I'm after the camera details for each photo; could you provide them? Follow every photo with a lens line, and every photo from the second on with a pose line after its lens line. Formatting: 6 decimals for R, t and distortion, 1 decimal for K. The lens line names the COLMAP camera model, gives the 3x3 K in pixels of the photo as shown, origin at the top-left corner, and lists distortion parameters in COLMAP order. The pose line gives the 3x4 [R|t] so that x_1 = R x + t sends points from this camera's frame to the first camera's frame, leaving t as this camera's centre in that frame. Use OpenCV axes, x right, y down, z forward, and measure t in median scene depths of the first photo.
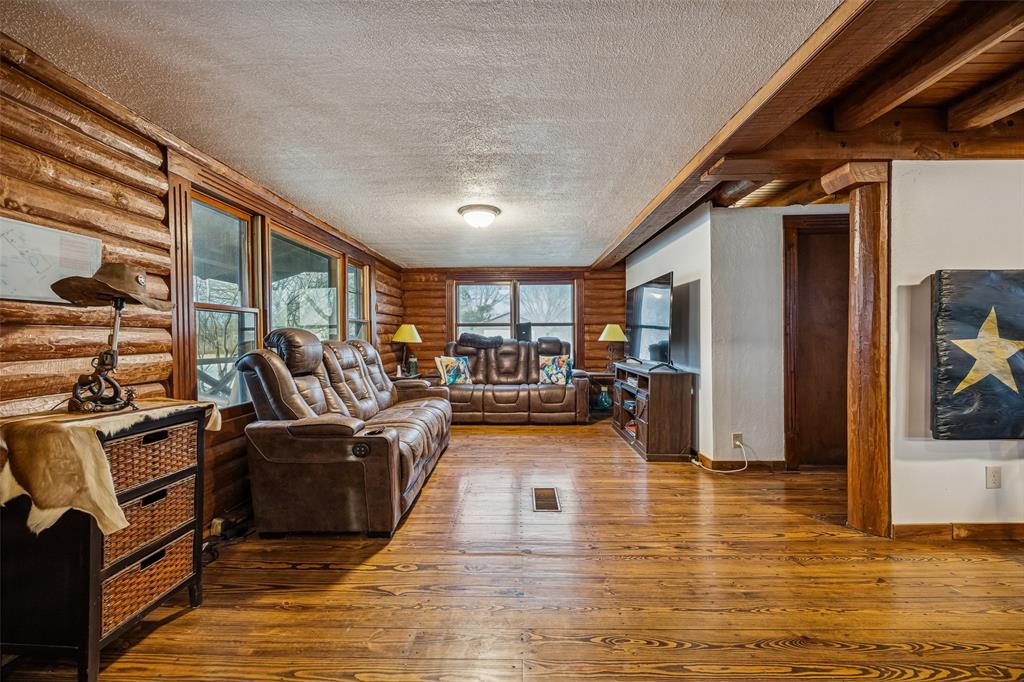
lens RADIAL K [[389.6, 0, 513.8], [0, 389.6, 339.2], [0, 0, 1]] dist [-0.001038, -0.000850]
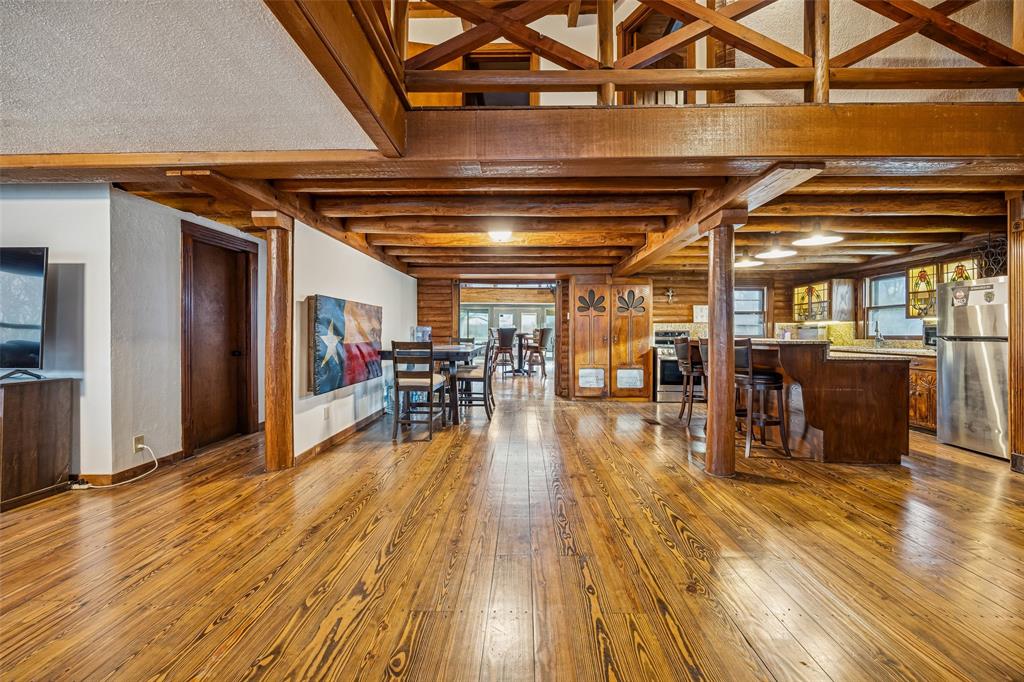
lens RADIAL K [[389.6, 0, 514.1], [0, 389.6, 336.4], [0, 0, 1]] dist [-0.001038, -0.000850]
pose [[0.009664, -0.005148, 0.999940, -0.361743], [0.004087, 0.999979, 0.005109, -0.000851], [-0.999945, 0.004038, 0.009684, 0.082086]]
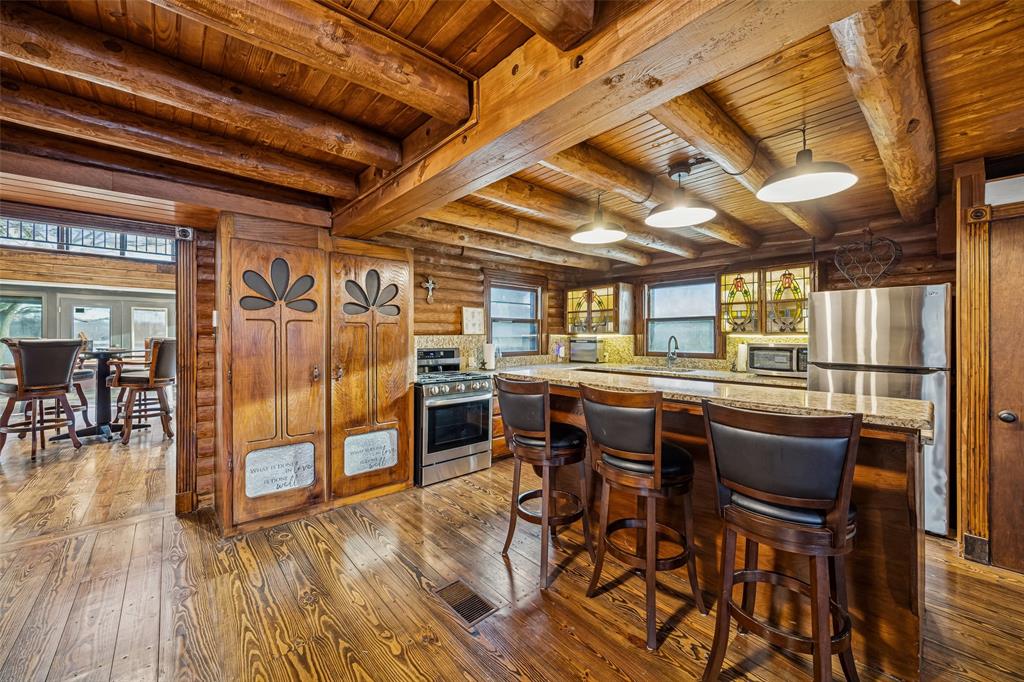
lens RADIAL K [[389.6, 0, 512.0], [0, 389.6, 336.1], [0, 0, 1]] dist [-0.001038, -0.000850]
pose [[-0.671867, 0.000280, 0.740672, 0.702388], [0.005524, 0.999974, 0.004632, -0.063093], [-0.740651, 0.007204, -0.671851, -0.105206]]
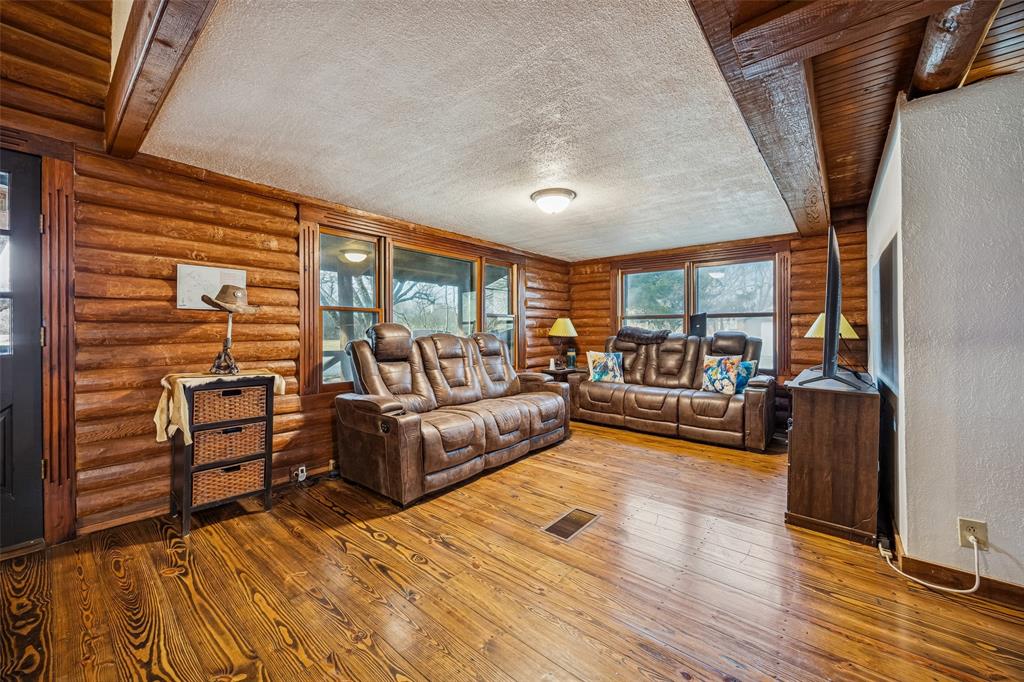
lens RADIAL K [[389.6, 0, 501.9], [0, 389.6, 332.7], [0, 0, 1]] dist [-0.001038, -0.000850]
pose [[0.773997, 0.007255, -0.633148, 0.418702], [-0.007693, 0.999968, 0.002054, -0.002899], [0.633143, 0.003280, 0.774028, 0.210120]]
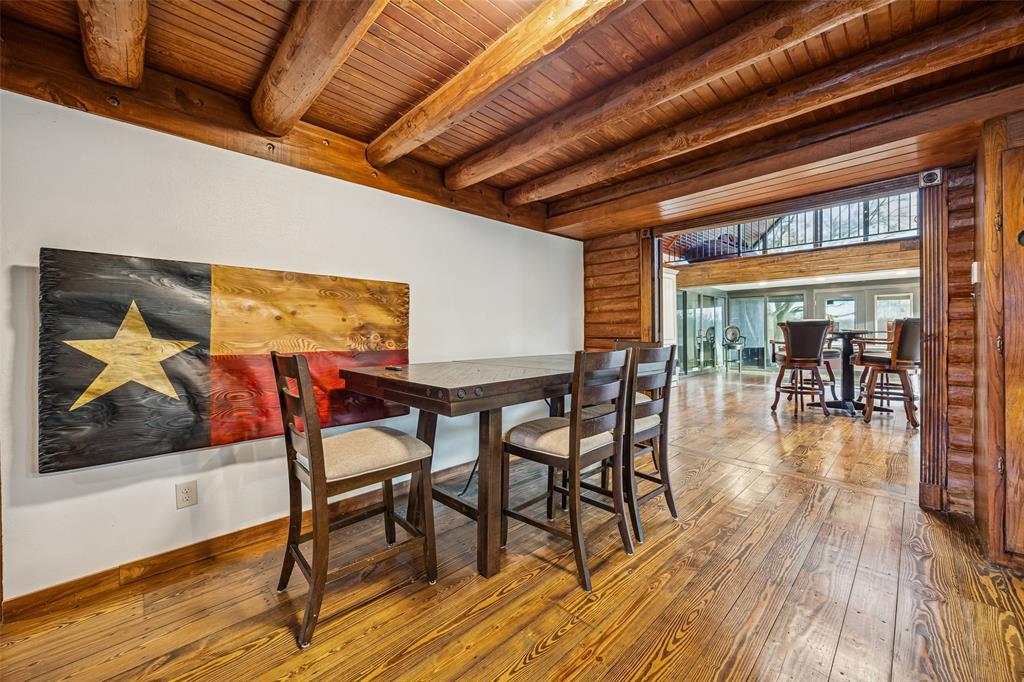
lens RADIAL K [[389.6, 0, 514.9], [0, 389.6, 336.3], [0, 0, 1]] dist [-0.001038, -0.000850]
pose [[0.707711, -0.005503, 0.706480, 0.765806], [0.009749, 0.999951, -0.001977, 0.002058], [-0.706434, 0.008286, 0.707730, -0.111087]]
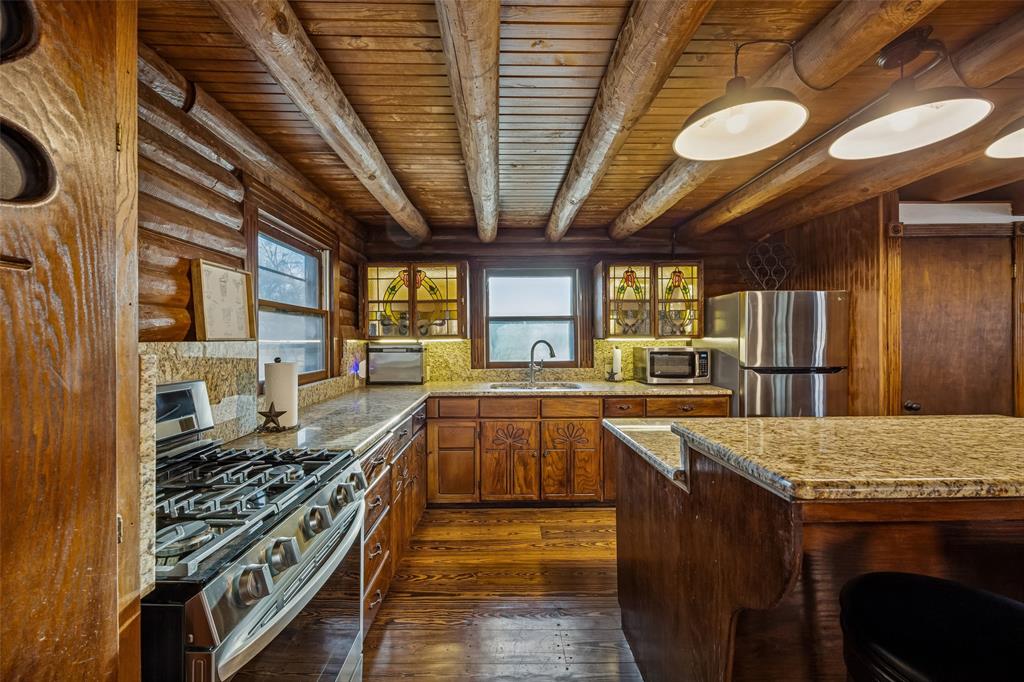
lens RADIAL K [[389.6, 0, 503.3], [0, 389.6, 343.0], [0, 0, 1]] dist [-0.001038, -0.000850]
pose [[-0.999812, 0.009139, -0.017126, 1.483966], [0.008875, 0.999842, 0.015405, -0.063179], [0.017264, 0.015250, -0.999735, -0.421109]]
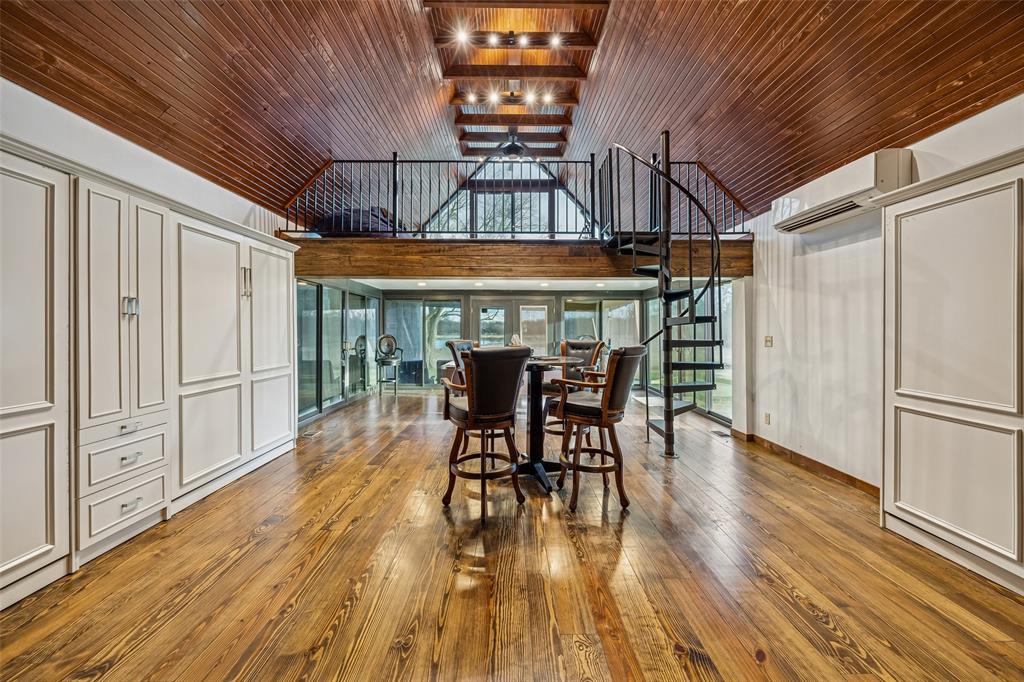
lens RADIAL K [[389.6, 0, 511.2], [0, 389.6, 334.8], [0, 0, 1]] dist [-0.001038, -0.000850]
pose [[-0.019635, -0.008061, 0.999775, 1.798054], [0.006183, 0.999947, 0.008184, -0.089447], [-0.999788, 0.006343, -0.019584, 0.151599]]
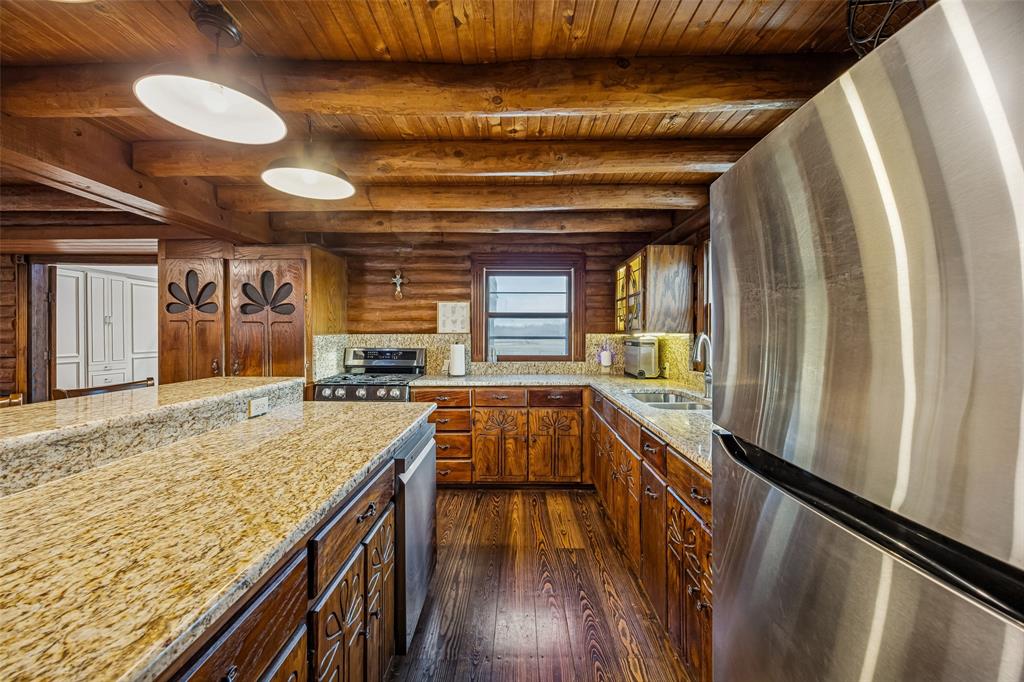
lens RADIAL K [[389.6, 0, 506.3], [0, 389.6, 337.9], [0, 0, 1]] dist [-0.001038, -0.000850]
pose [[0.009650, -0.004429, 0.999944, 0.640066], [0.003612, 0.999984, 0.004395, -0.053410], [-0.999947, 0.003569, 0.009666, -1.135831]]
